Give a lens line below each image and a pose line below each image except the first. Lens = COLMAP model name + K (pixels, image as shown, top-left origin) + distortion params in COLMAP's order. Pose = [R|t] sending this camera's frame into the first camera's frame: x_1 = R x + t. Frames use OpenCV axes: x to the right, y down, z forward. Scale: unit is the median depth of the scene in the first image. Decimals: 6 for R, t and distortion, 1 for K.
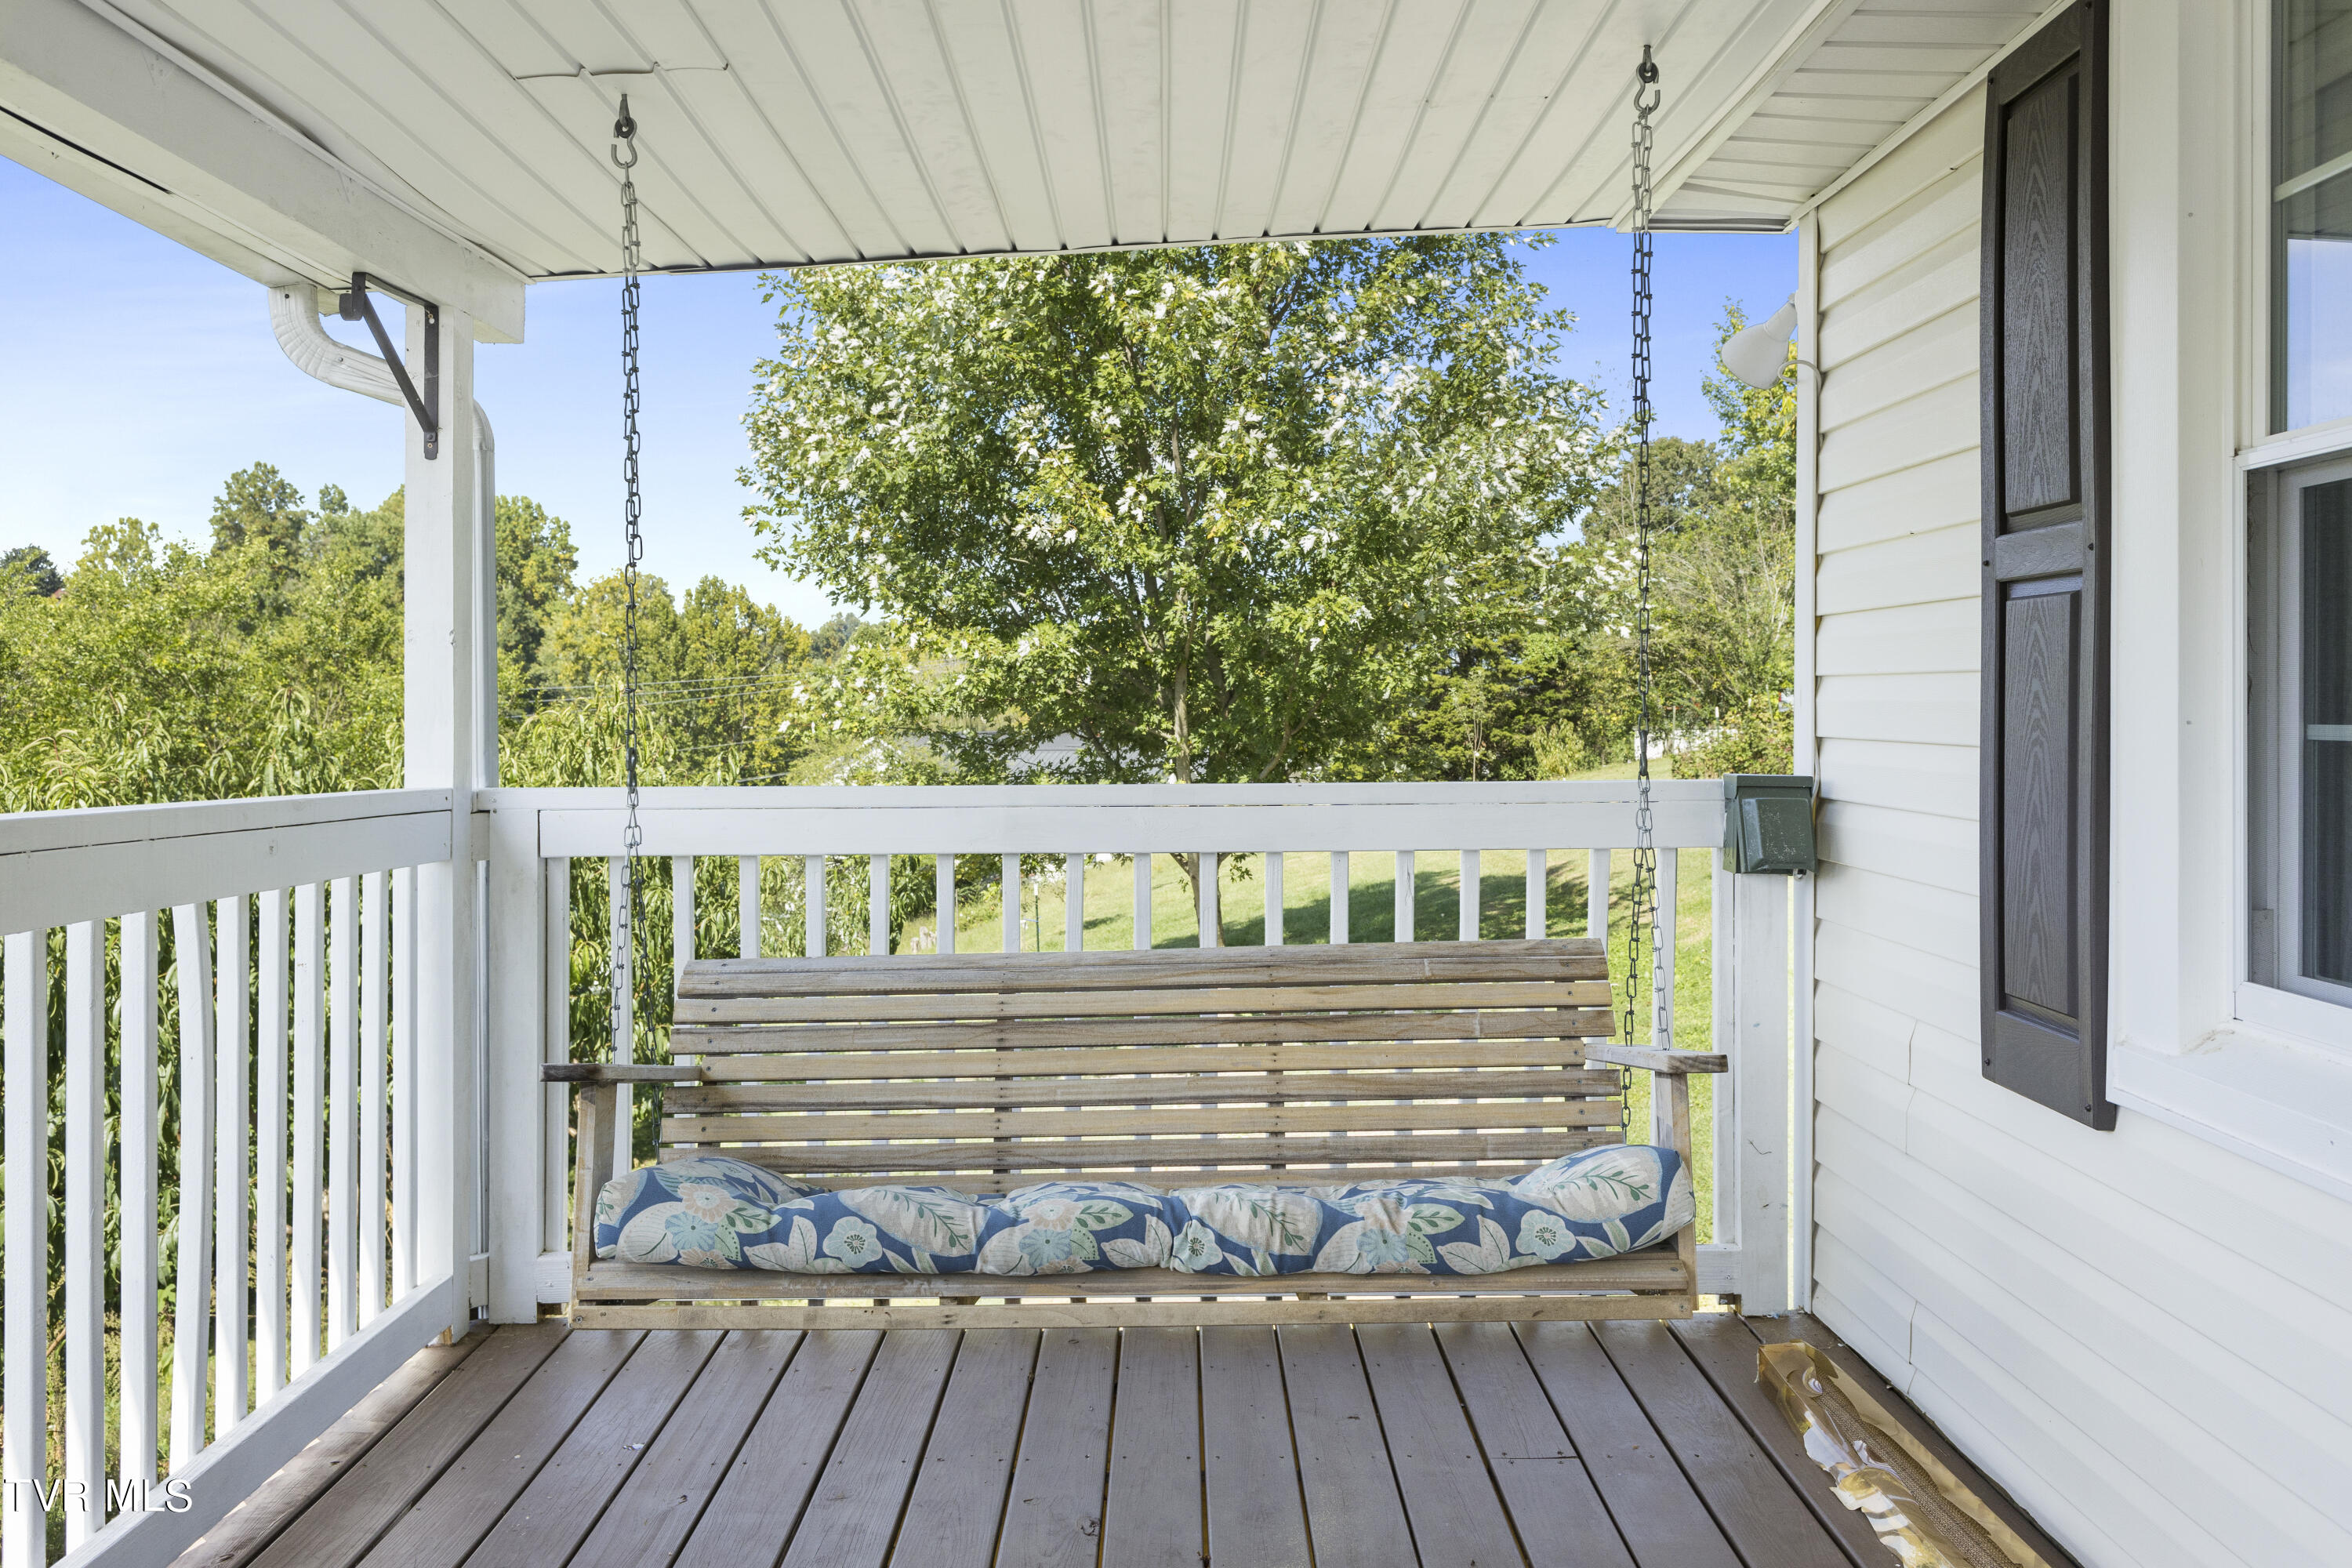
lens RADIAL K [[2013.5, 0, 1177.0], [0, 2013.5, 773.2], [0, 0, 1]] dist [0.037030, -0.007145]
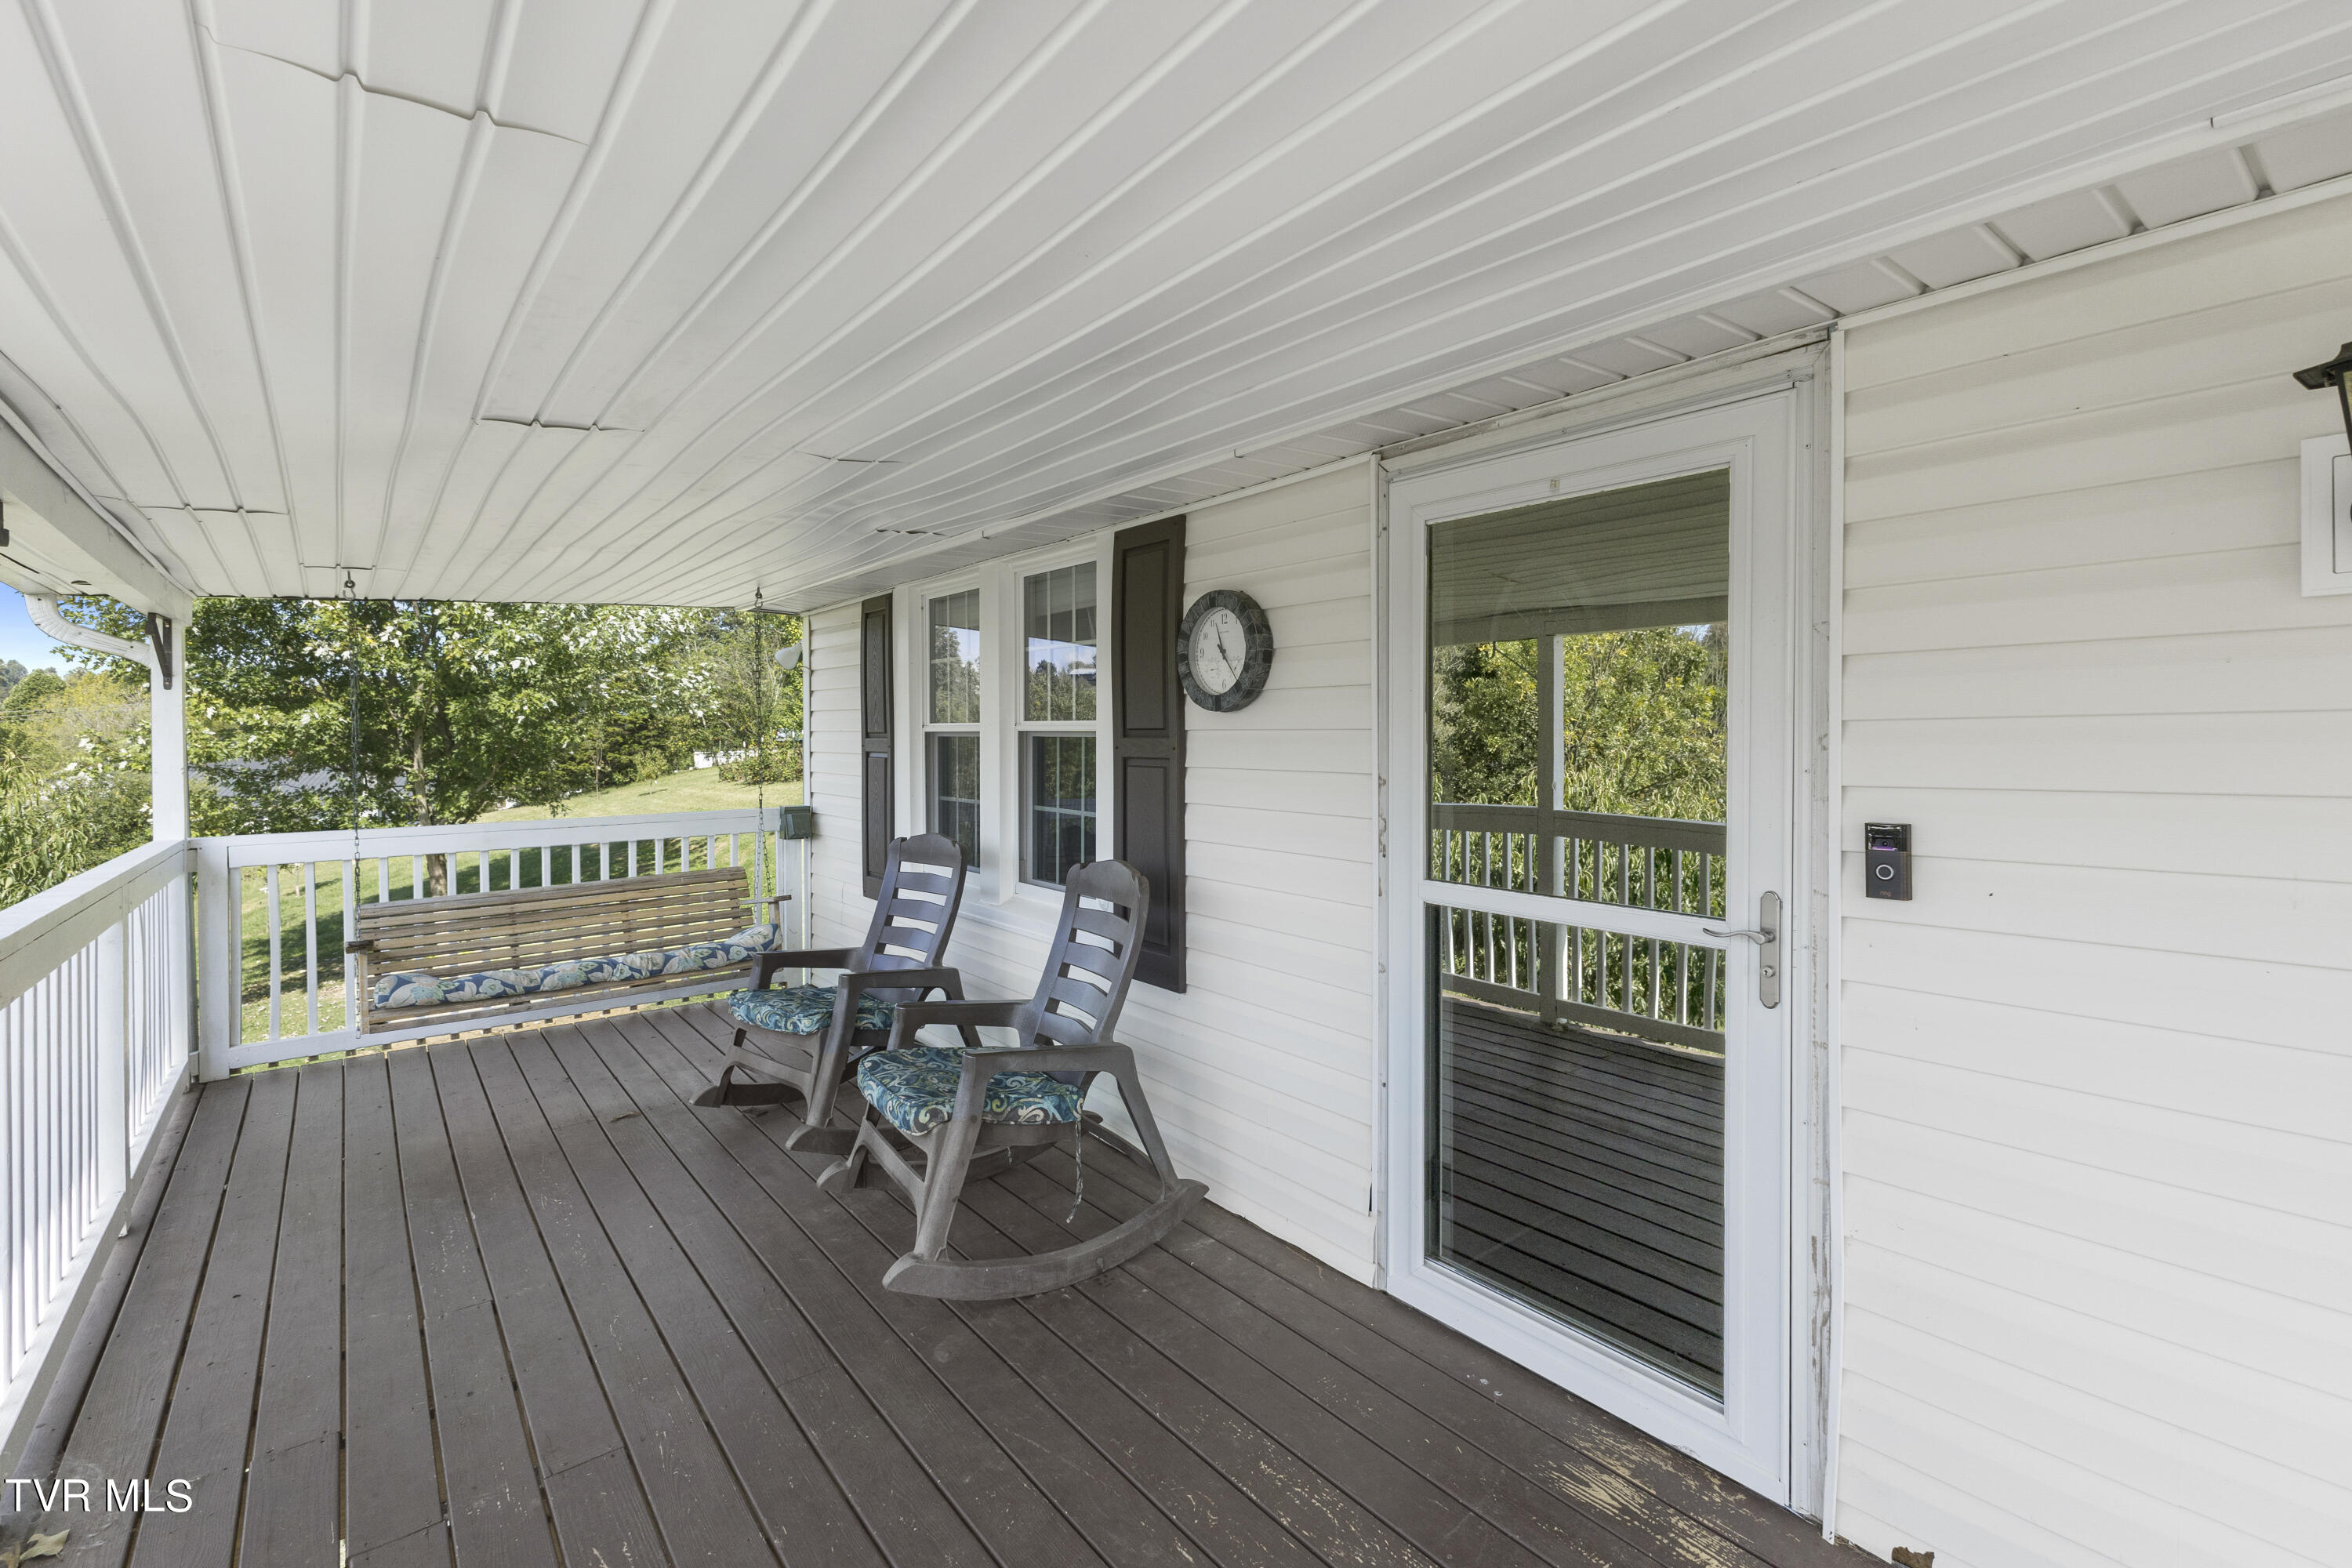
lens RADIAL K [[1043.2, 0, 1225.6], [0, 1043.2, 728.6], [0, 0, 1]] dist [-0.004481, -0.001022]
pose [[0.766406, 0.000904, 0.642355, -0.046004], [0.023827, 0.999271, -0.029836, -0.011533], [-0.641914, 0.038172, 0.765826, -0.130238]]
